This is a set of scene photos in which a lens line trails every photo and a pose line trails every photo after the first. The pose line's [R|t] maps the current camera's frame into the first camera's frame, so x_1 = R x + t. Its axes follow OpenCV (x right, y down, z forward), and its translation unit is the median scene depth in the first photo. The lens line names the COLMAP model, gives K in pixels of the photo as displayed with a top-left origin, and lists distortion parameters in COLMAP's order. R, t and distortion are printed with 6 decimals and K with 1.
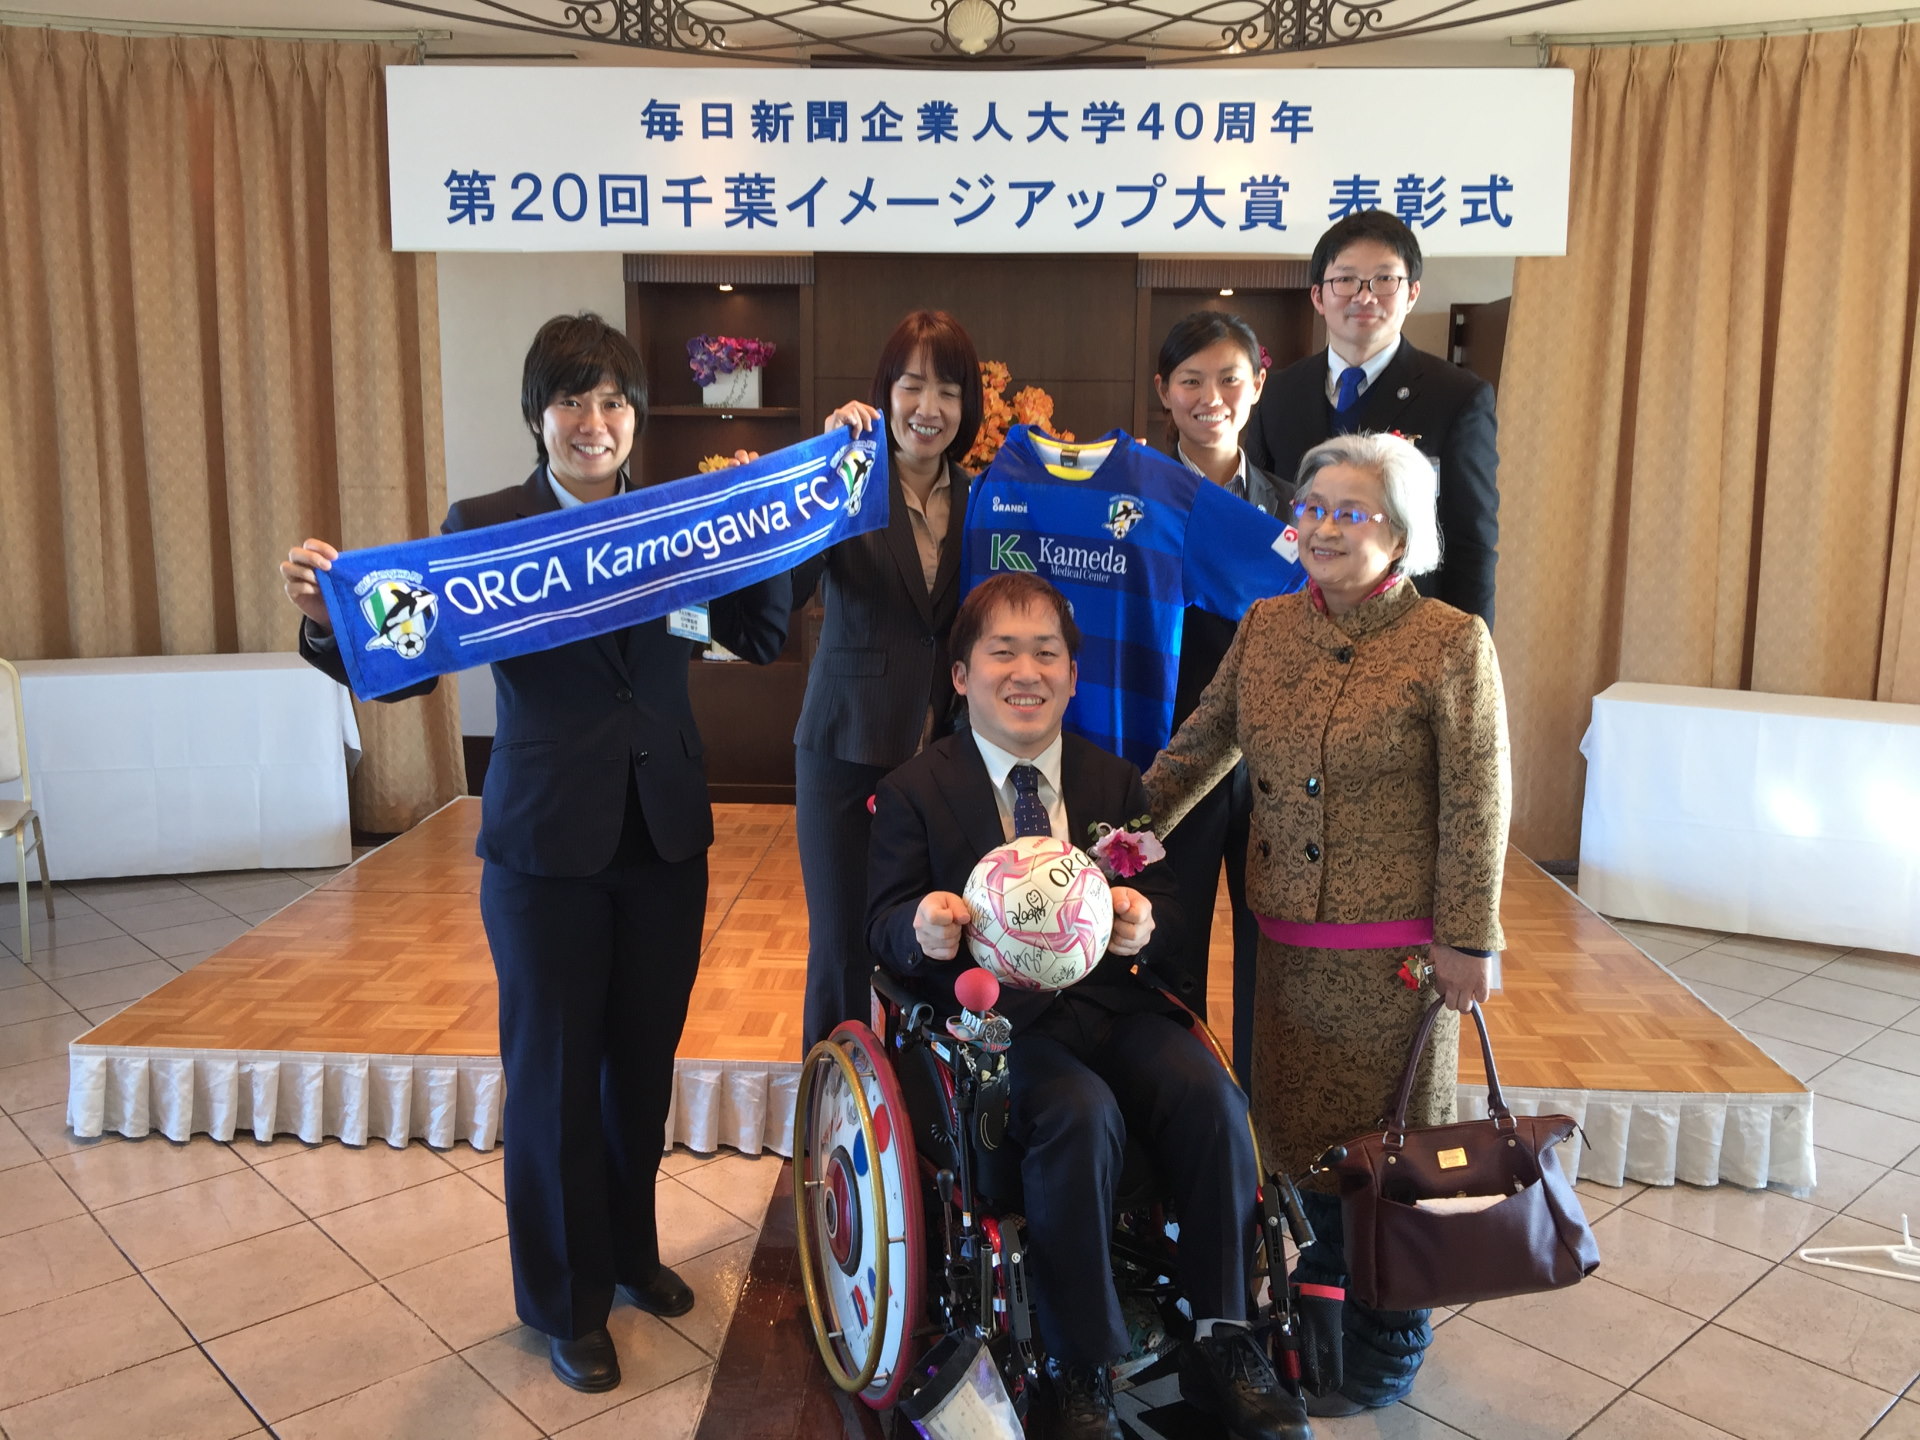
lens RADIAL K [[1721.3, 0, 999.0], [0, 1721.3, 783.2], [0, 0, 1]] dist [0.068067, -0.114306]
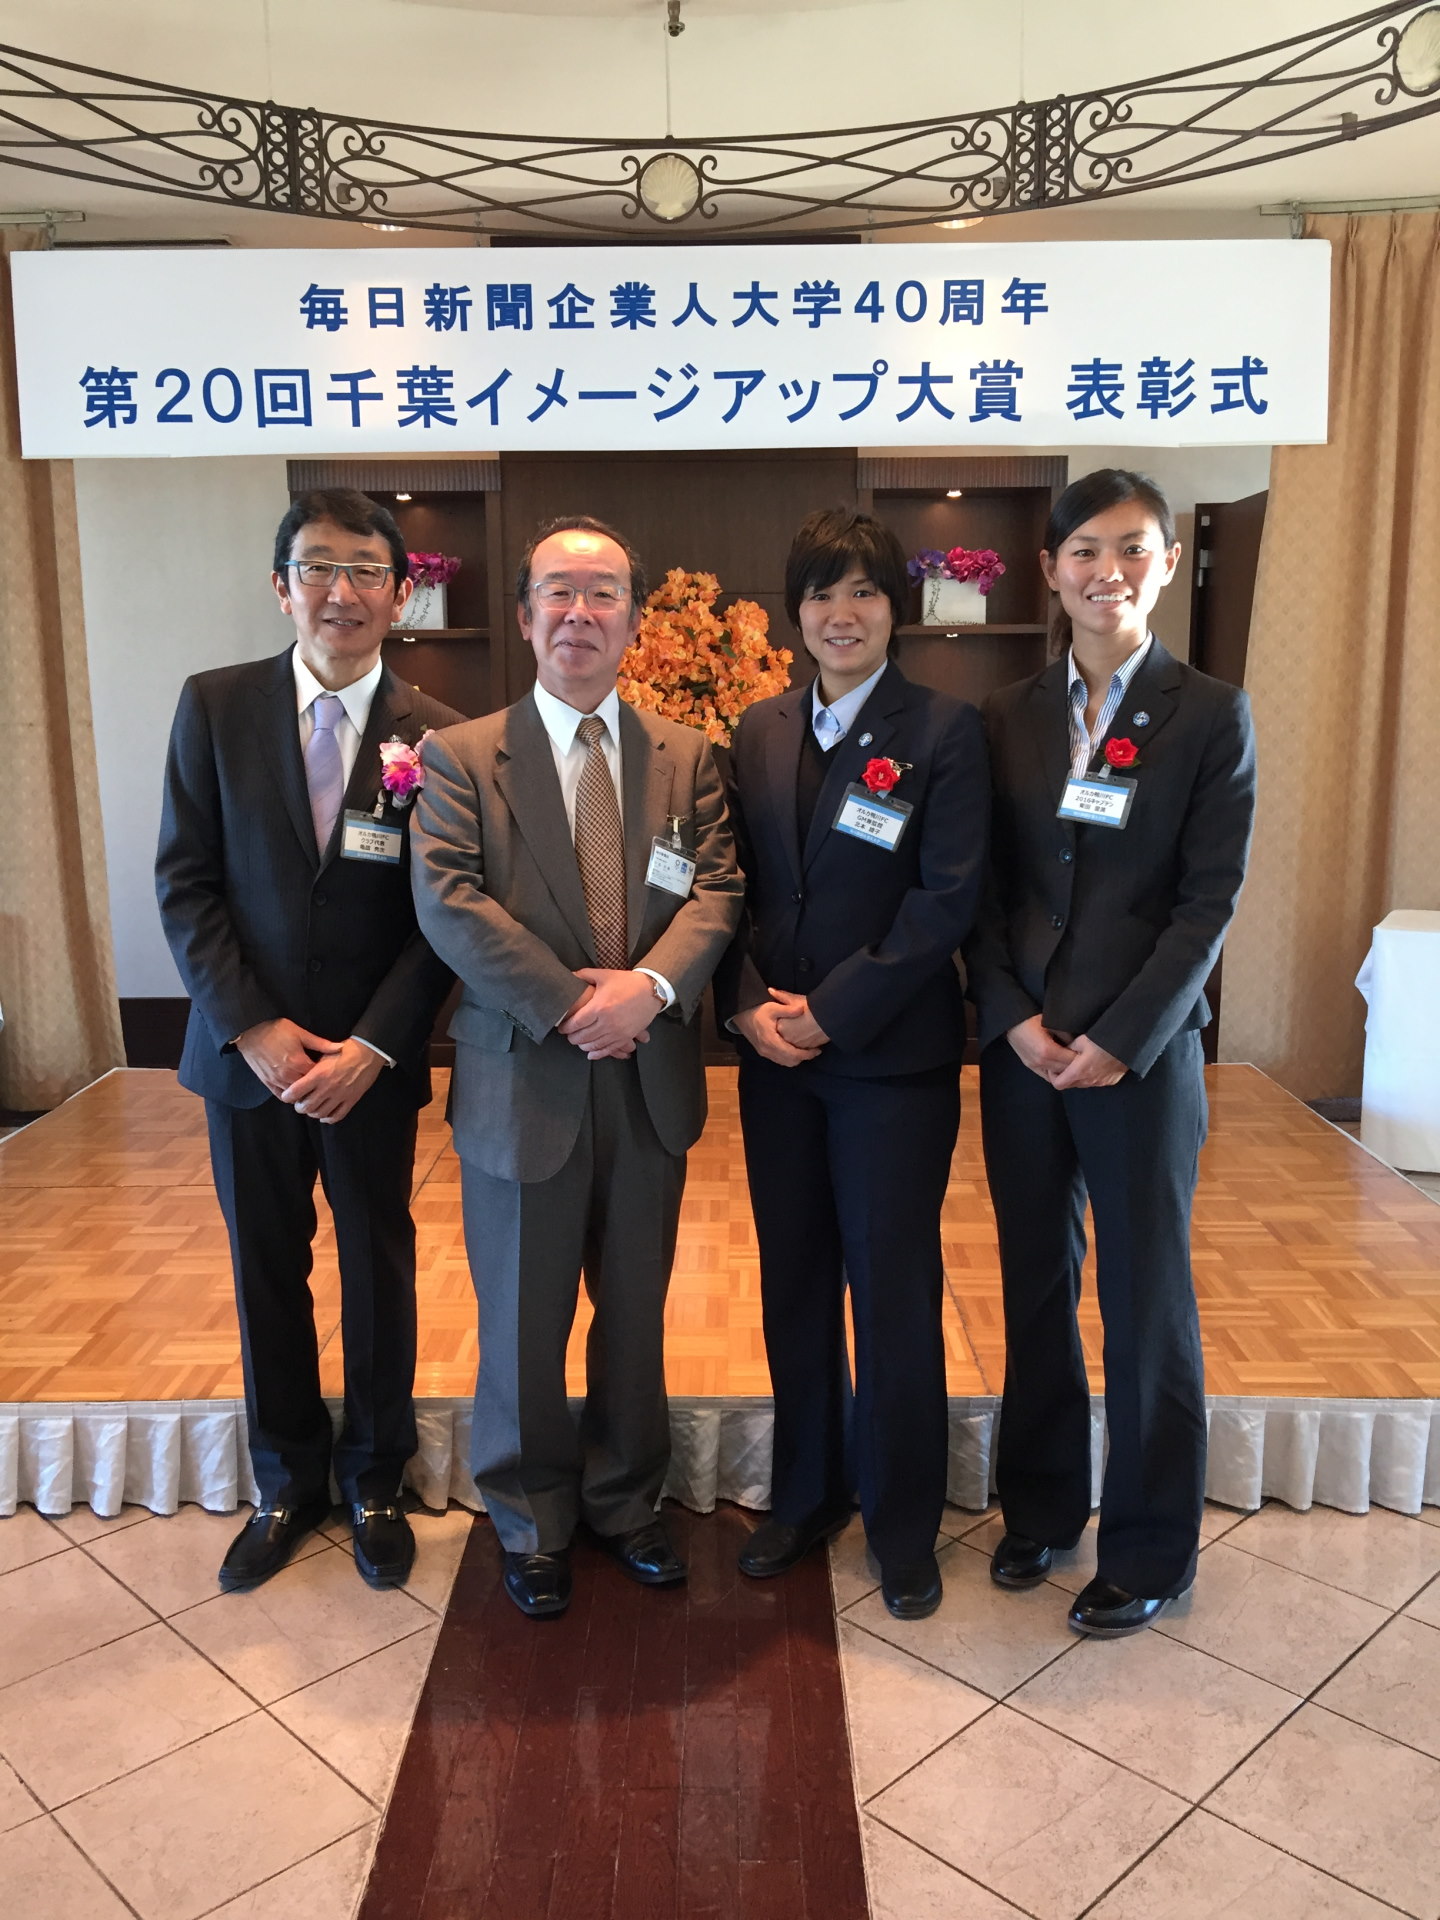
lens RADIAL K [[1721.3, 0, 770.0], [0, 1721.3, 1002.0], [0, 0, 1]] dist [0.068067, -0.114306]
pose [[0.999176, -0.025705, 0.031403, -0.001924], [0.026012, 0.999617, -0.009422, -0.009985], [-0.031149, 0.010231, 0.999462, 0.102019]]
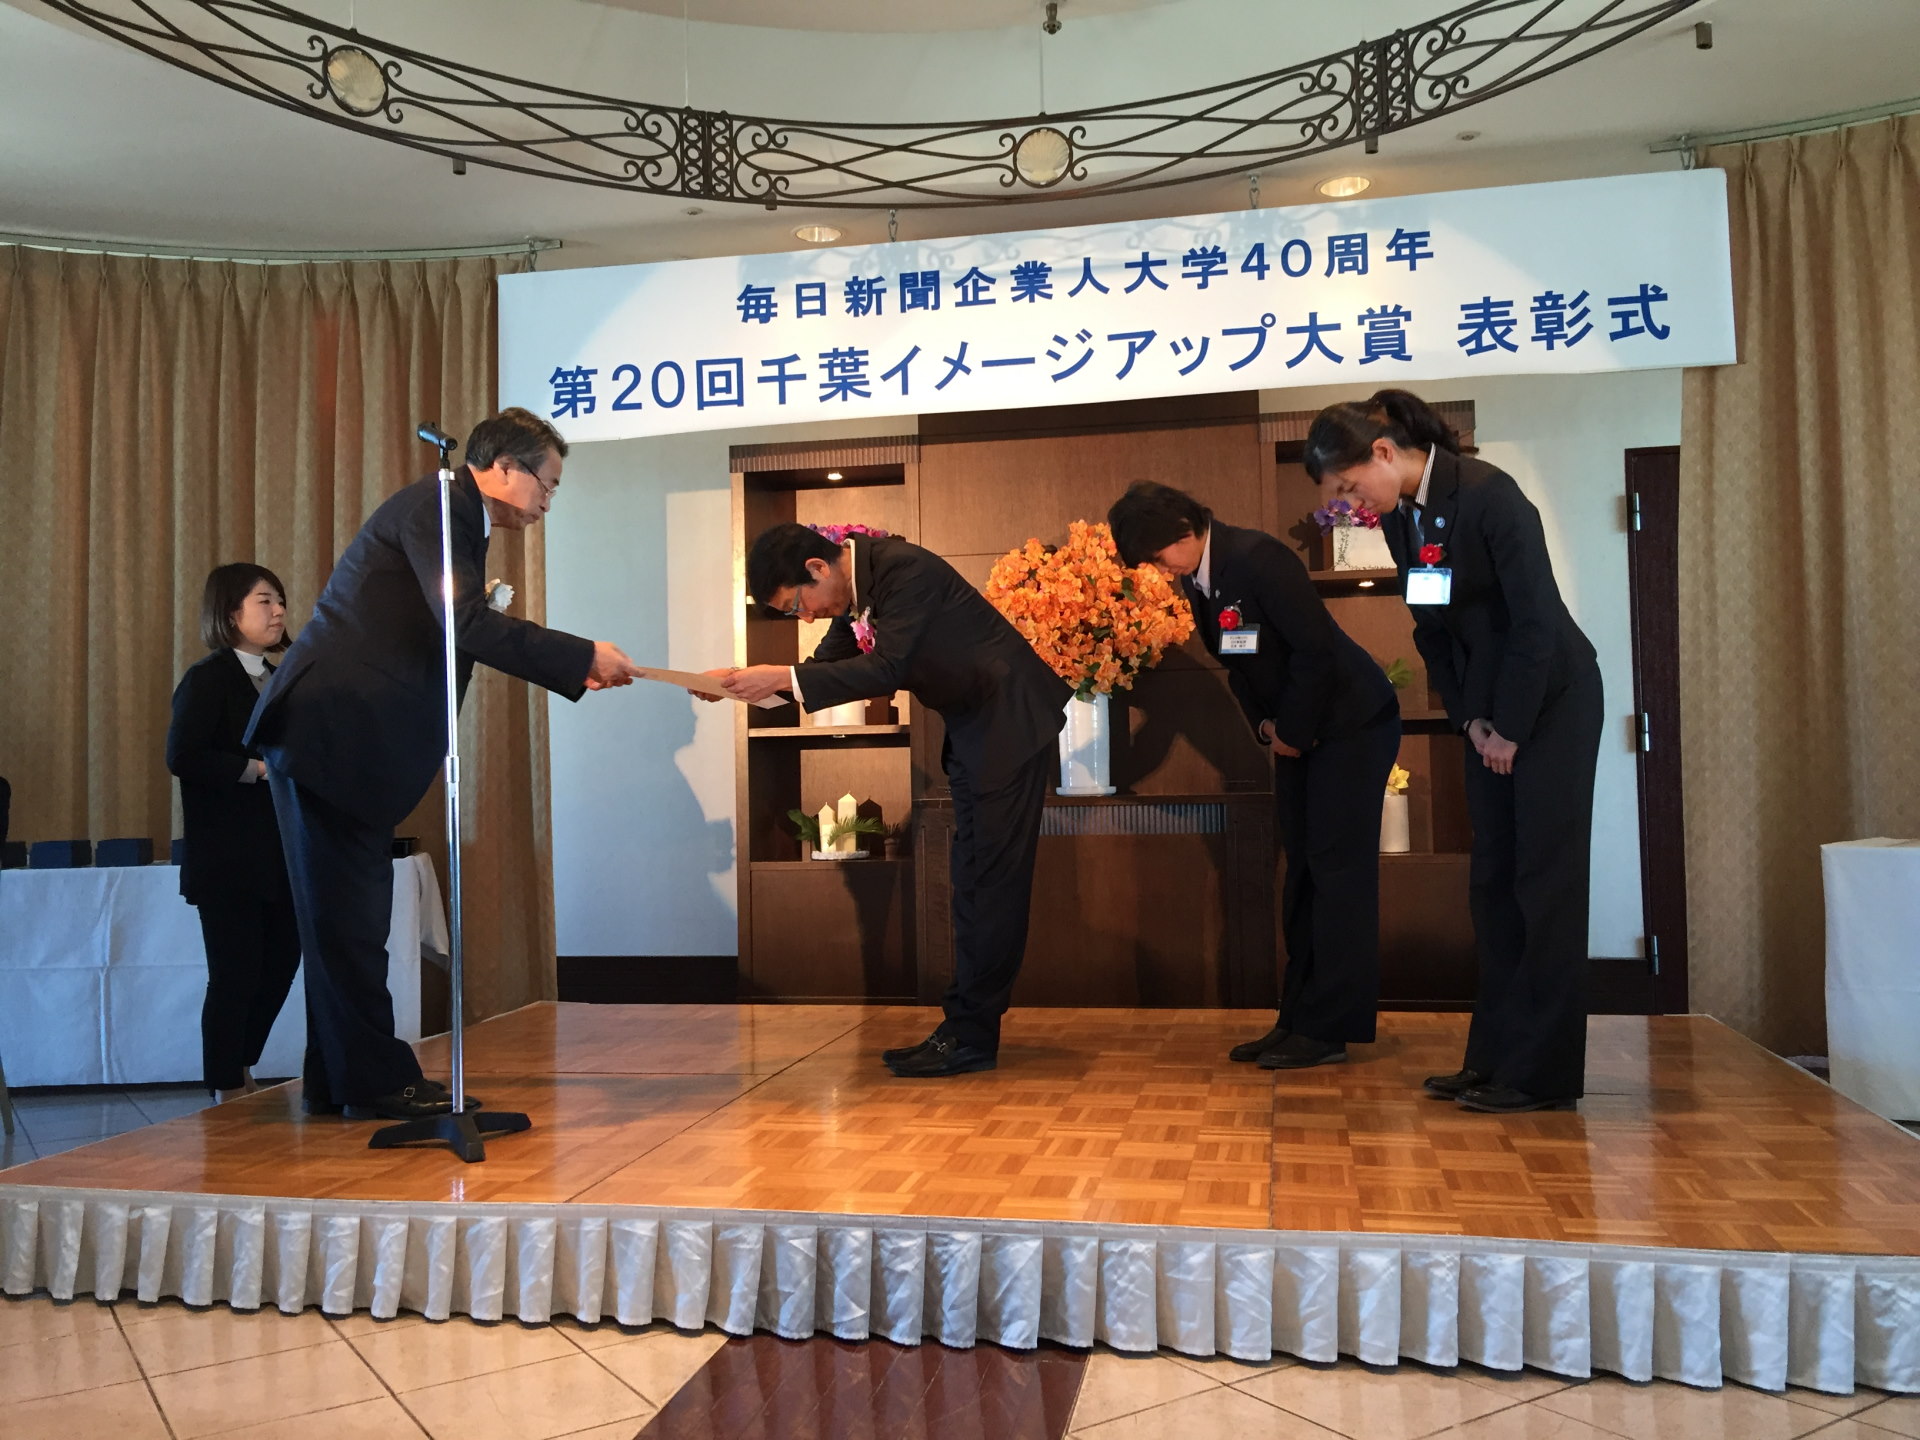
lens RADIAL K [[1721.3, 0, 958.5], [0, 1721.3, 732.7], [0, 0, 1]] dist [0.068067, -0.114306]
pose [[0.984449, -0.039952, -0.171069, 0.079639], [0.002000, 0.976281, -0.216497, 0.073977], [0.175661, 0.212788, 0.961179, 0.117543]]
